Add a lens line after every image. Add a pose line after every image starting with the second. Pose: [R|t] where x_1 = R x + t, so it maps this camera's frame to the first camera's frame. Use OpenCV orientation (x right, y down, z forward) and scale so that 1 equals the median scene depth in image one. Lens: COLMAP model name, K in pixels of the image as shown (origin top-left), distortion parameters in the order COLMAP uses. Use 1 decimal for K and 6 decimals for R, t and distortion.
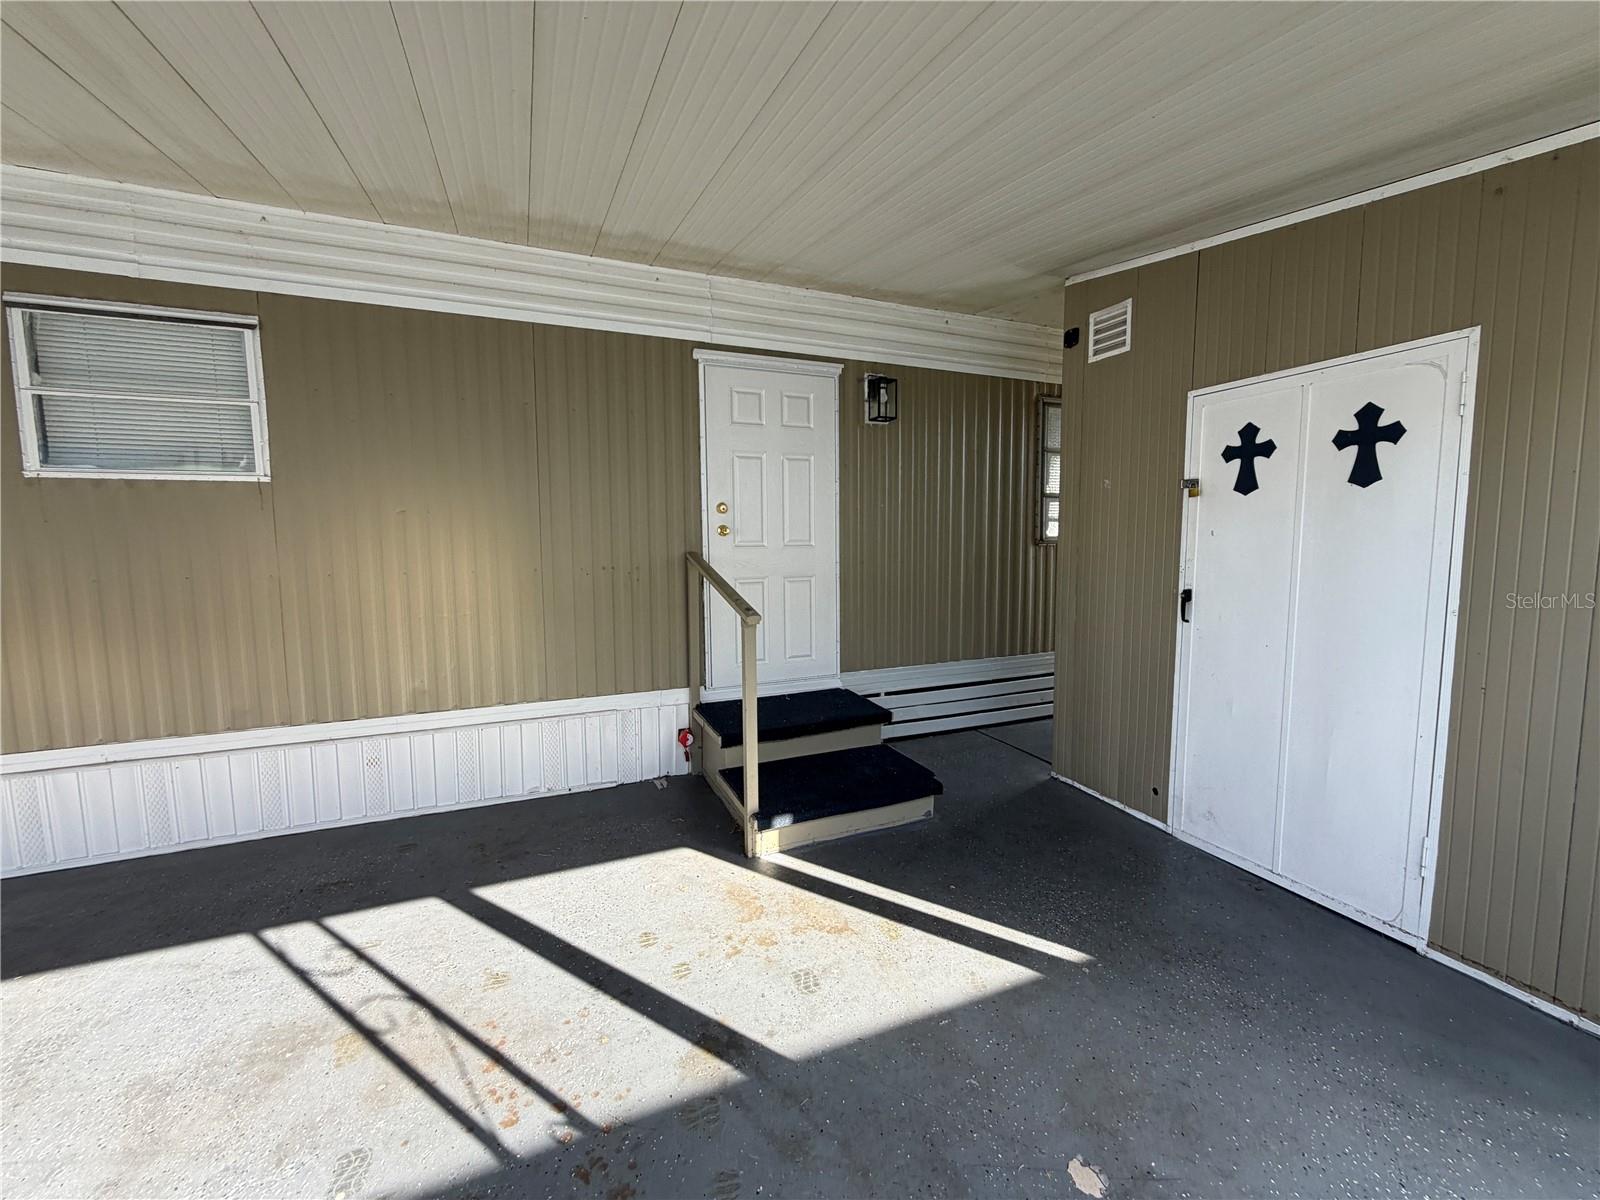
lens RADIAL K [[639.6, 0, 796.5], [0, 639.6, 595.2], [0, 0, 1]] dist [-0.002166, 0.000178]
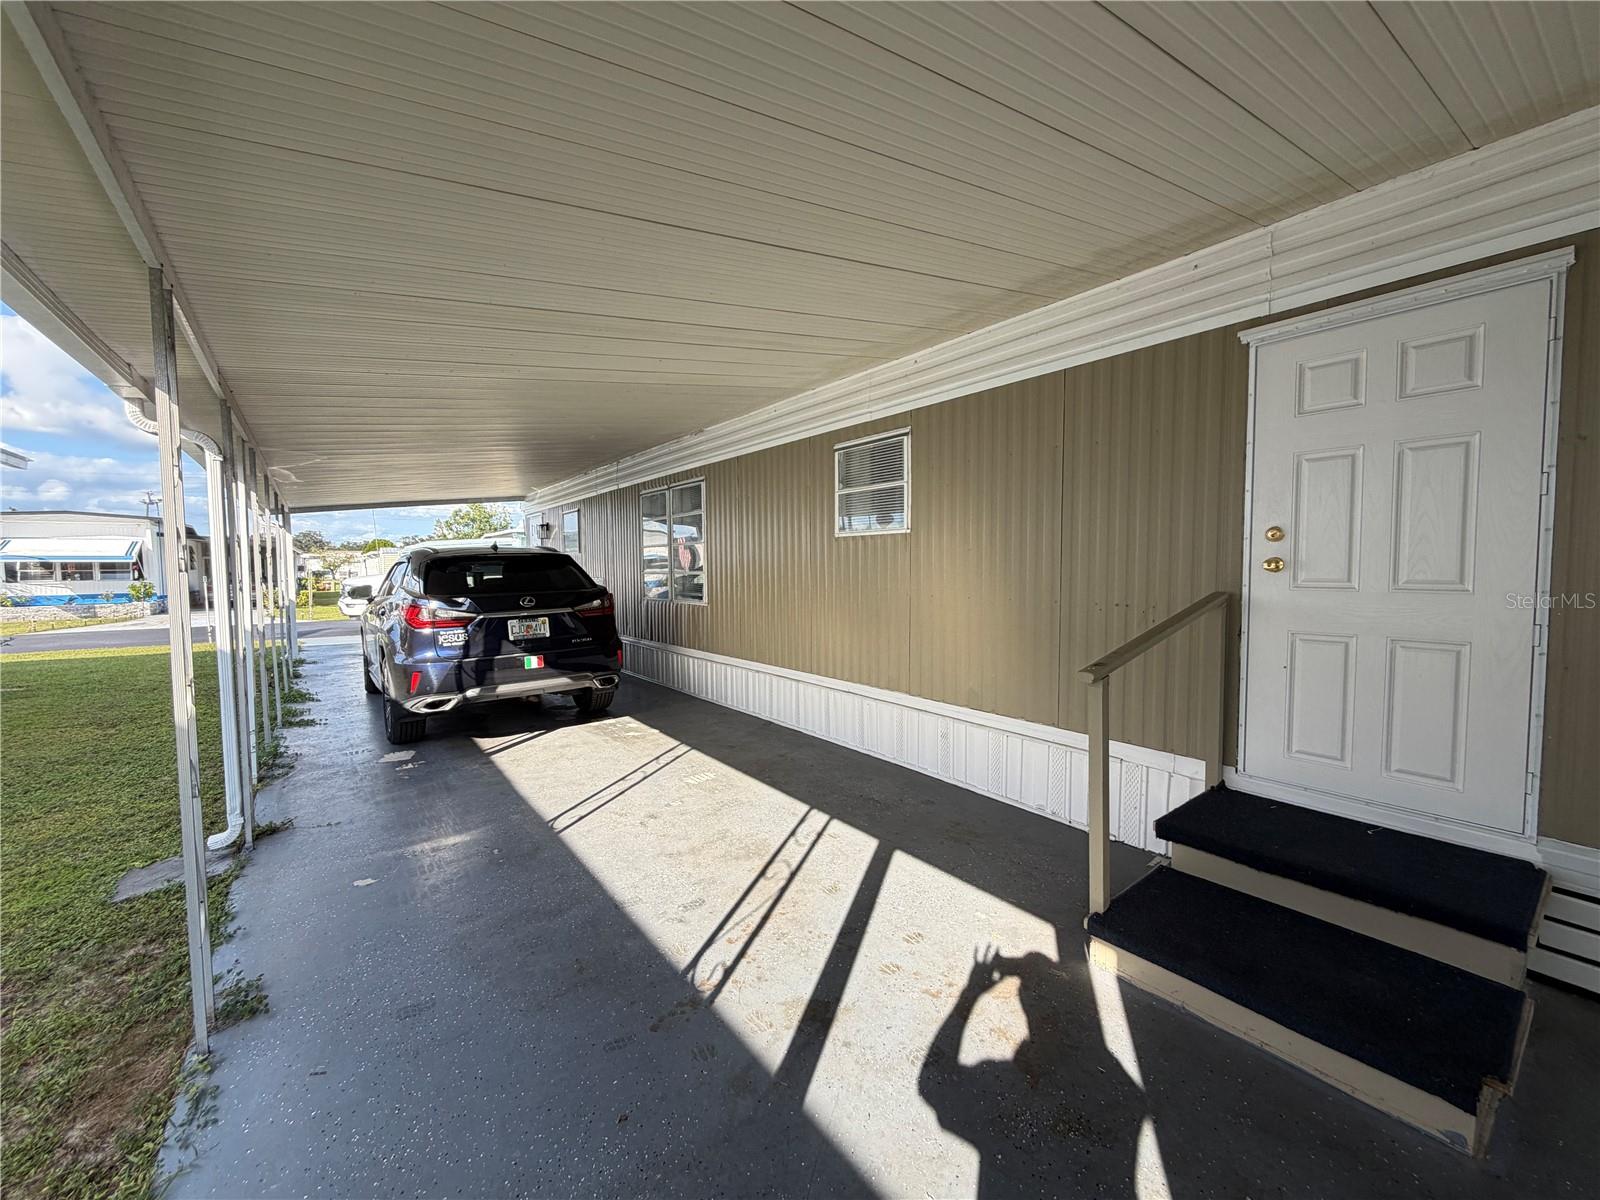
lens RADIAL K [[639.6, 0, 799.0], [0, 639.6, 595.4], [0, 0, 1]] dist [-0.002166, 0.000178]
pose [[0.235577, 0.054711, -0.970314, 0.519423], [-0.081135, 0.996036, 0.036463, -0.053989], [0.968463, 0.070137, 0.239082, 0.337703]]
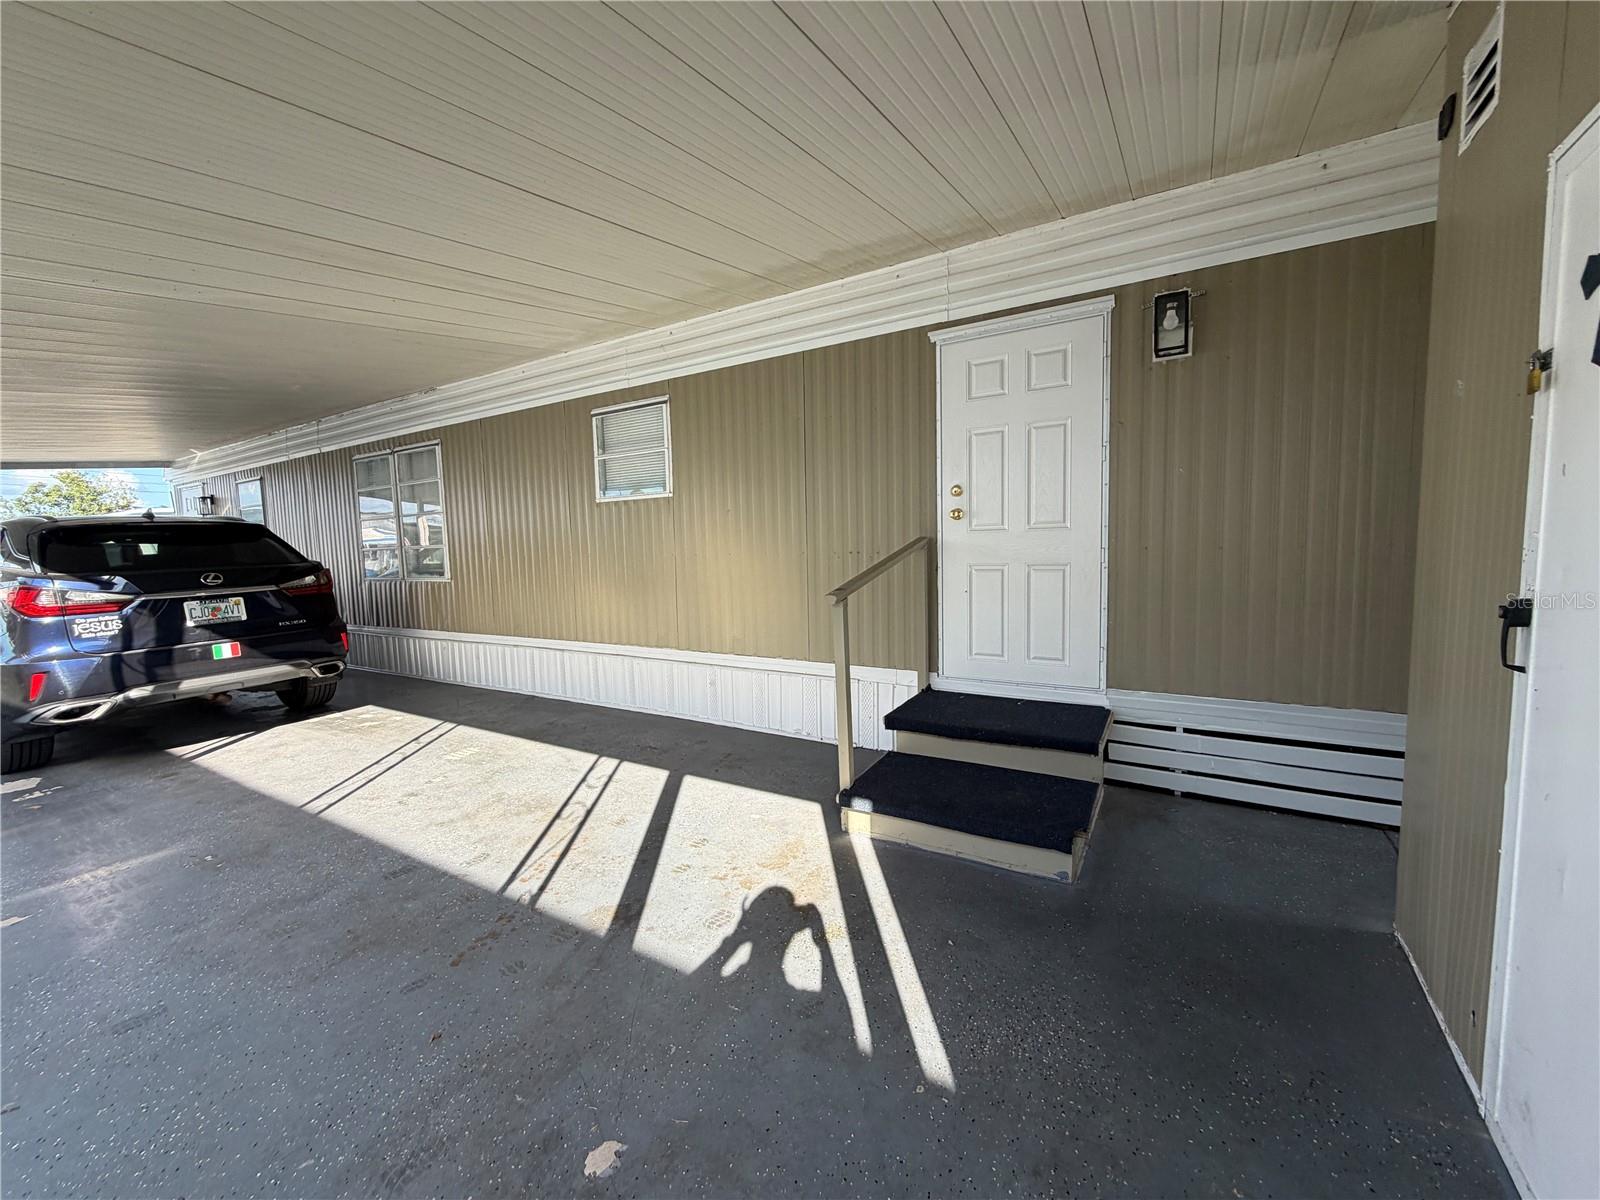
lens RADIAL K [[639.6, 0, 800.3], [0, 639.6, 595.1], [0, 0, 1]] dist [-0.002166, 0.000178]
pose [[0.583755, 0.057885, -0.809864, 0.591320], [-0.051107, 0.998097, 0.034501, -0.000986], [0.810320, 0.021250, 0.585603, 0.279675]]
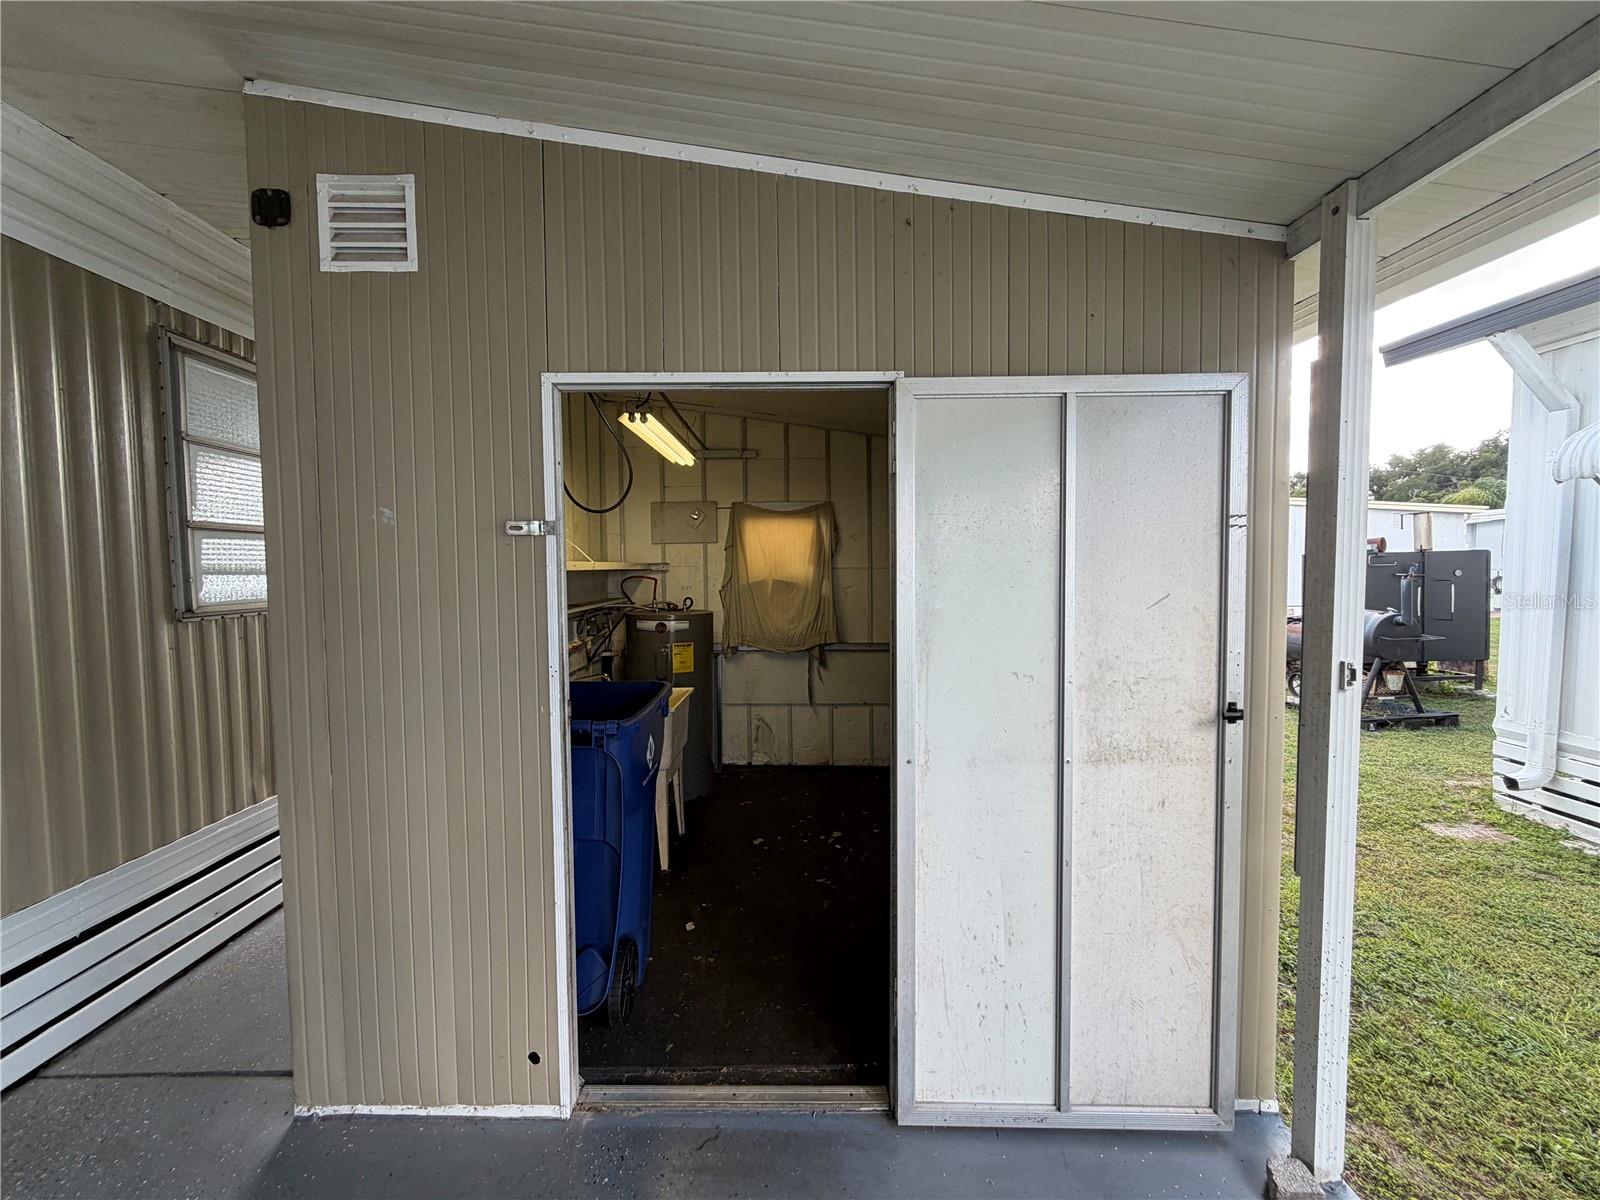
lens RADIAL K [[639.6, 0, 794.9], [0, 639.6, 597.0], [0, 0, 1]] dist [-0.002166, 0.000178]
pose [[0.370833, -0.039981, 0.927838, 0.123296], [0.087202, 0.996158, 0.008072, -0.083092], [-0.924596, 0.077916, 0.372895, 0.498949]]
